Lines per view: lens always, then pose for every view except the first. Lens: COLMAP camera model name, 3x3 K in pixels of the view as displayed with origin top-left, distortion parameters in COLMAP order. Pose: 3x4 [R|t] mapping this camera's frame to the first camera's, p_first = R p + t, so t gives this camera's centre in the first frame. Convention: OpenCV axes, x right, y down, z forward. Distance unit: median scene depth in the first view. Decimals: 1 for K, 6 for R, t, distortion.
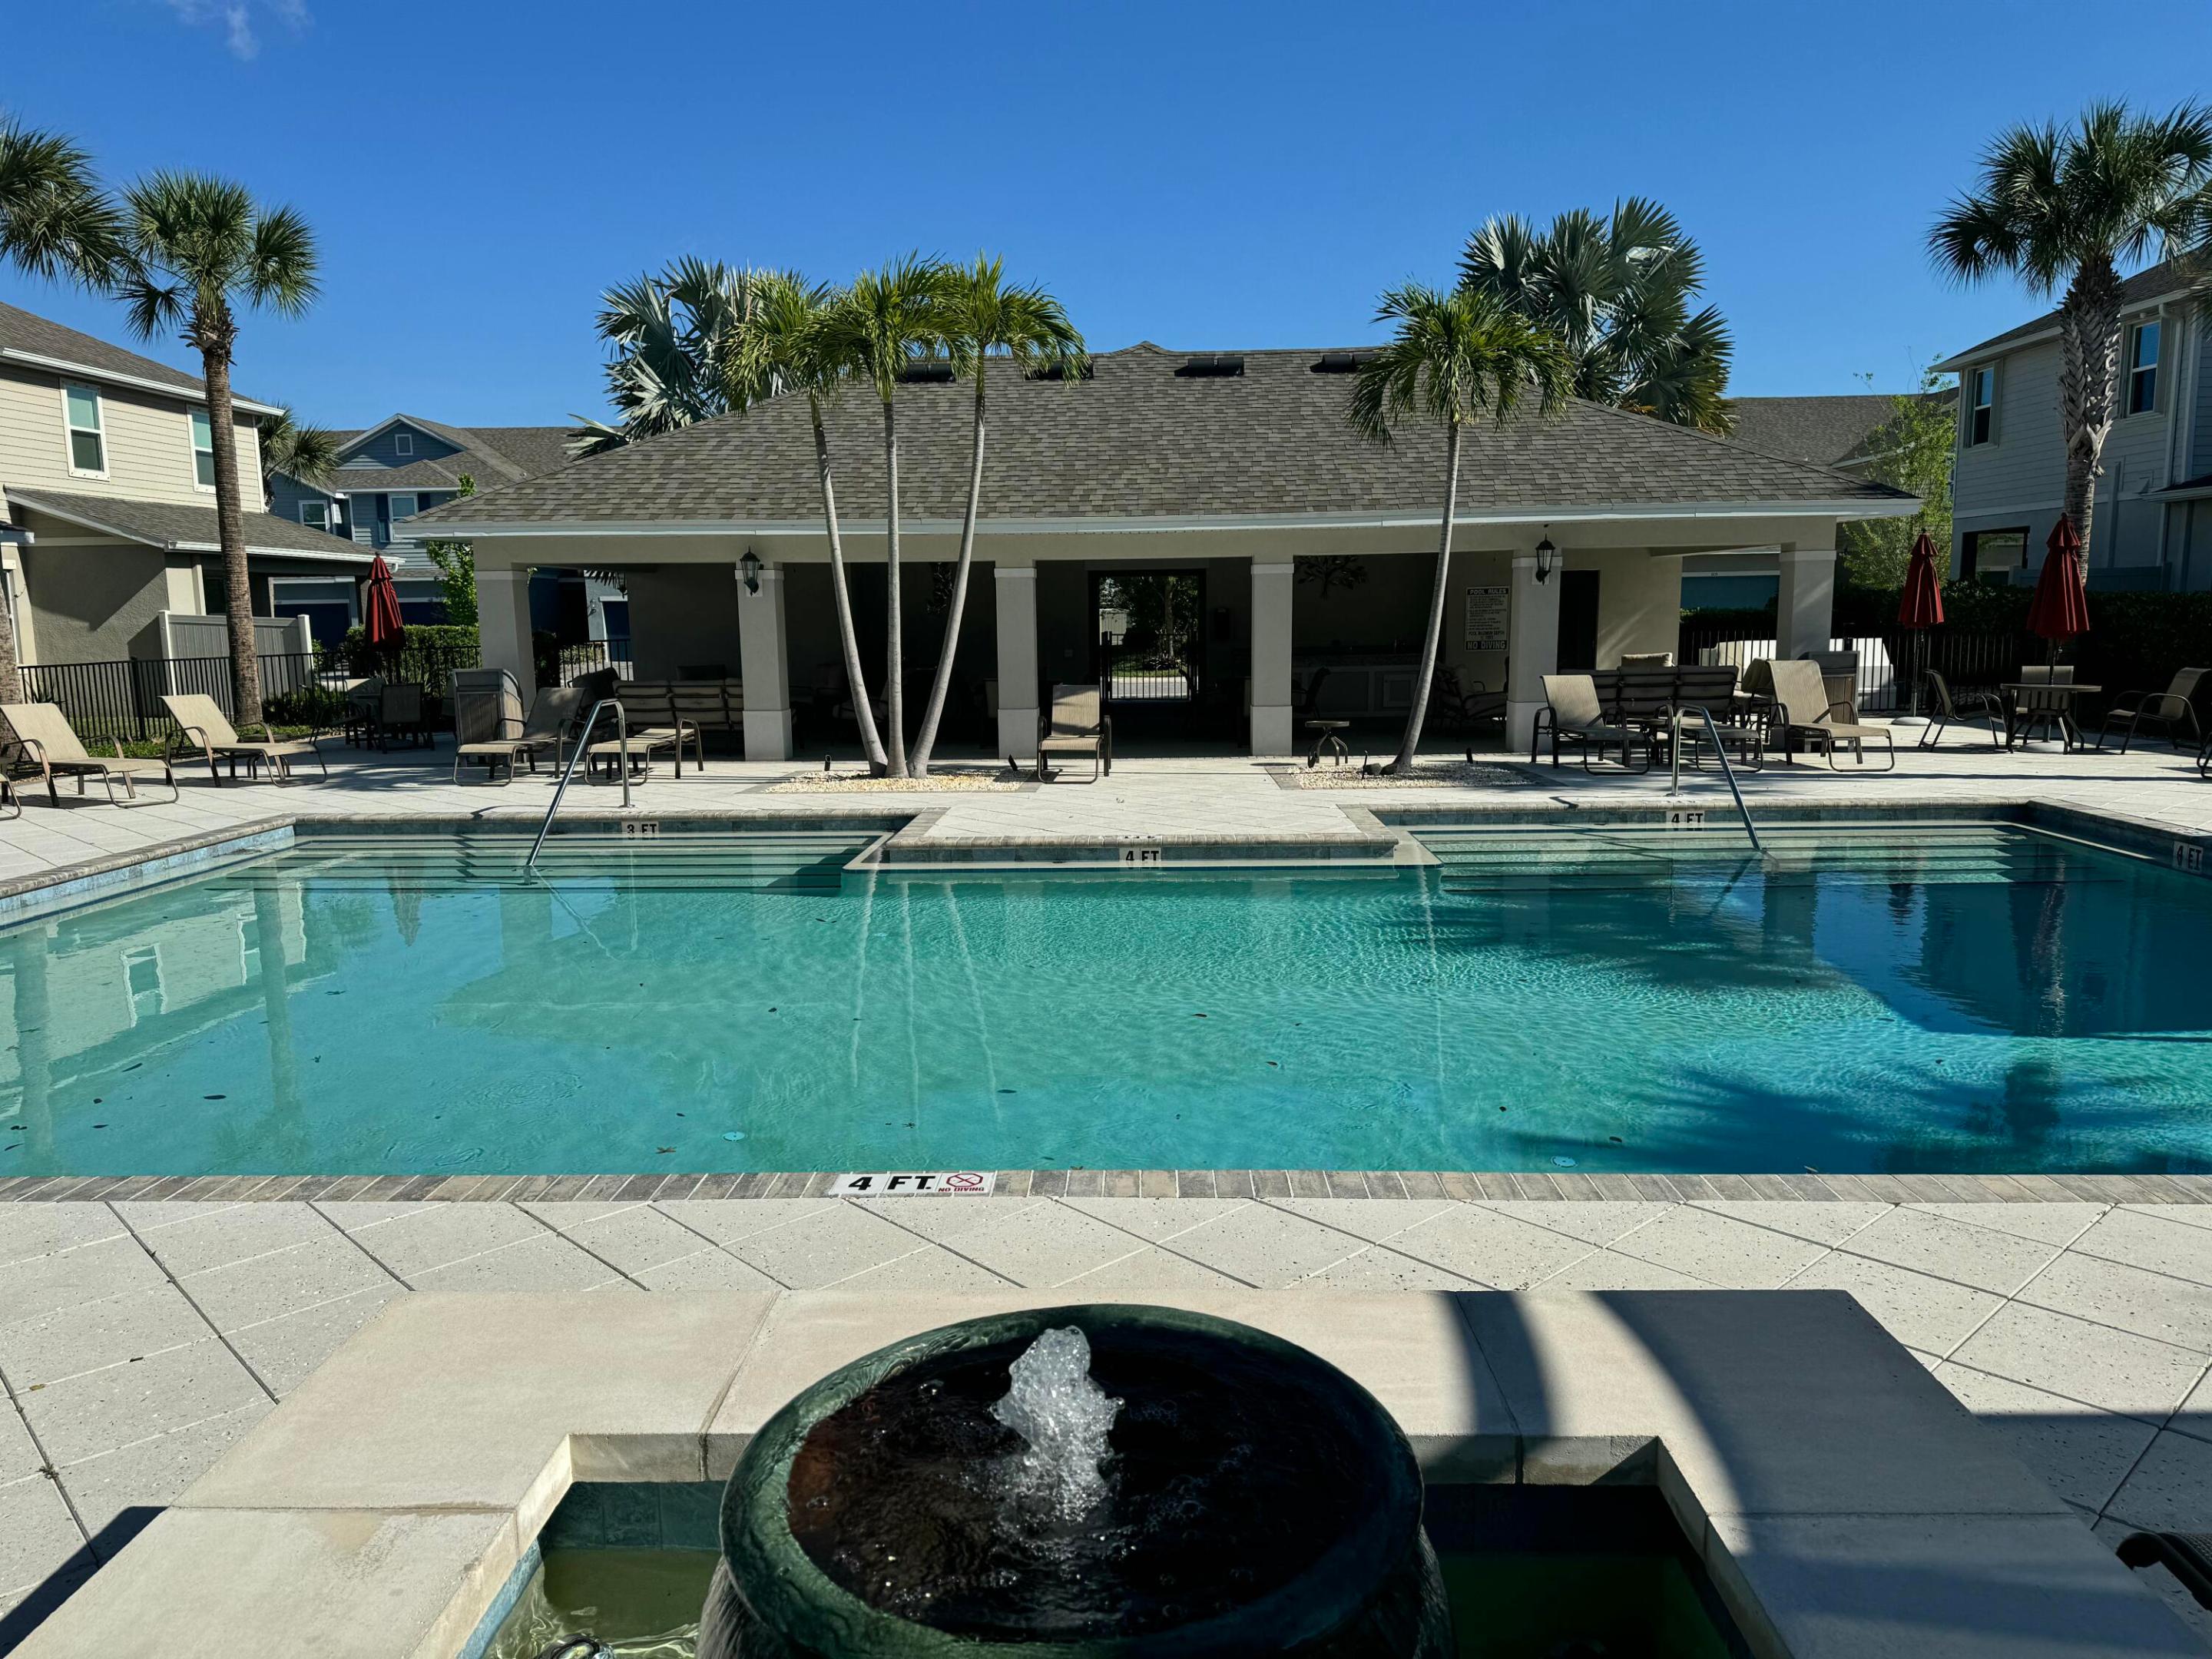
lens RADIAL K [[1470.0, 0, 1107.5], [0, 1470.0, 814.5], [0, 0, 1]] dist [0.006836, -0.000417]
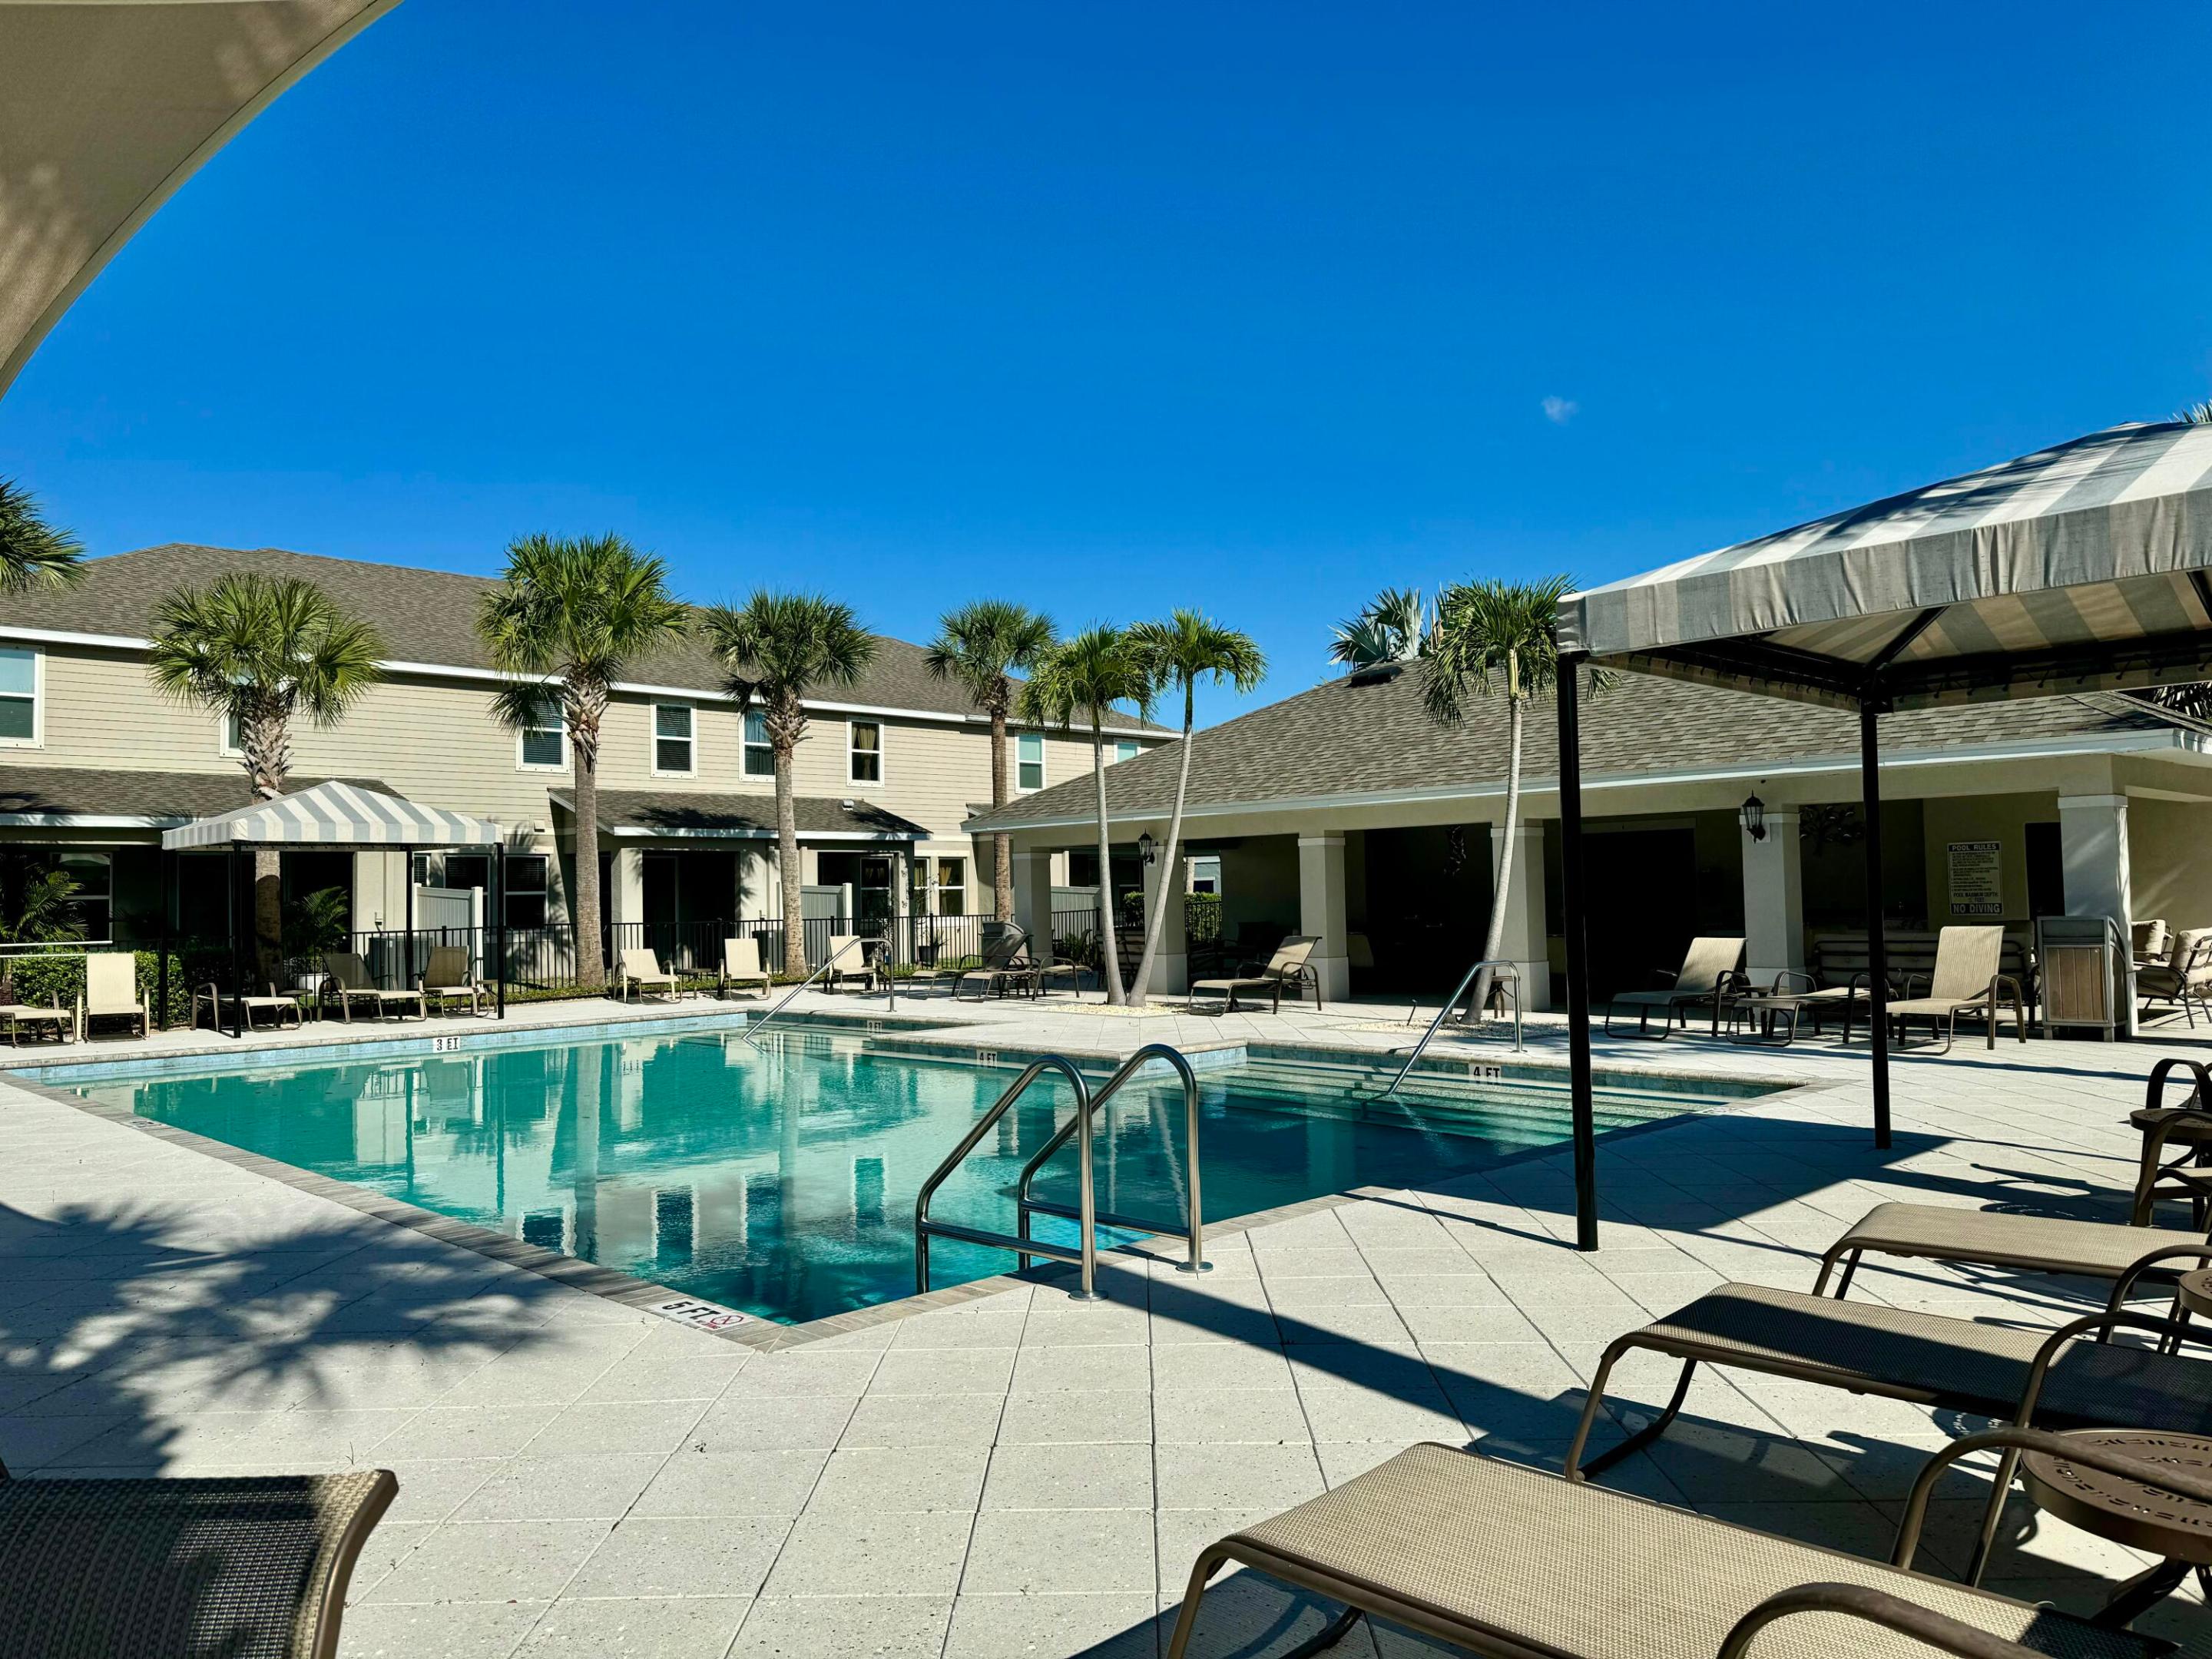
lens RADIAL K [[1563.4, 0, 1096.6], [0, 1563.4, 835.2], [0, 0, 1]] dist [0.087585, 0.002407]
pose [[0.723810, -0.027820, -0.689438, 0.690837], [-0.076039, 0.989885, -0.119773, -0.006422], [0.685797, 0.139117, 0.714373, -0.016704]]
